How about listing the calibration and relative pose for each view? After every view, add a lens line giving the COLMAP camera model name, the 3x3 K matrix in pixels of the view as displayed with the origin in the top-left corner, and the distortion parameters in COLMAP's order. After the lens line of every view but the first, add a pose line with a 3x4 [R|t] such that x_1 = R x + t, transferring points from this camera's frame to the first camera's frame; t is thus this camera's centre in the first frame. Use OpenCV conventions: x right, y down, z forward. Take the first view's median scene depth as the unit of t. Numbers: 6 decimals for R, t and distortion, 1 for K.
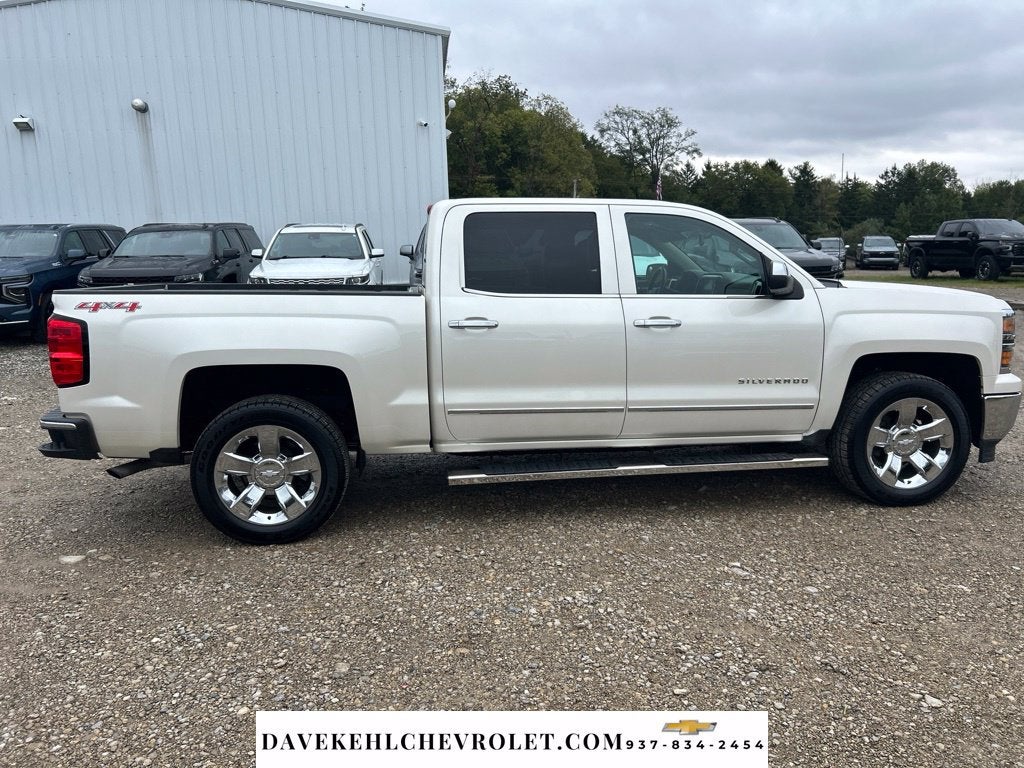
lens RADIAL K [[777.1, 0, 515.1], [0, 777.1, 372.6], [0, 0, 1]] dist [0.041136, -0.043459]
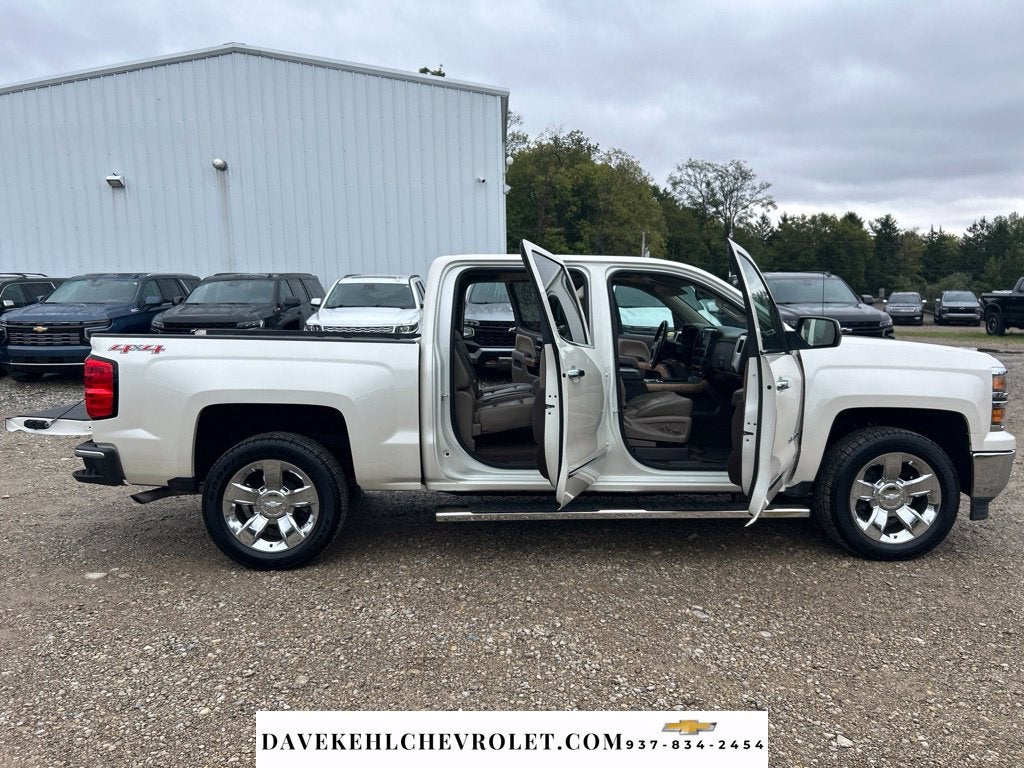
lens RADIAL K [[777.1, 0, 513.4], [0, 777.1, 383.7], [0, 0, 1]] dist [0.041136, -0.043459]
pose [[0.995425, 0.021178, -0.093169, 0.110978], [-0.025778, 0.998493, -0.048442, 0.005326], [0.092003, 0.050622, 0.994471, -0.055938]]
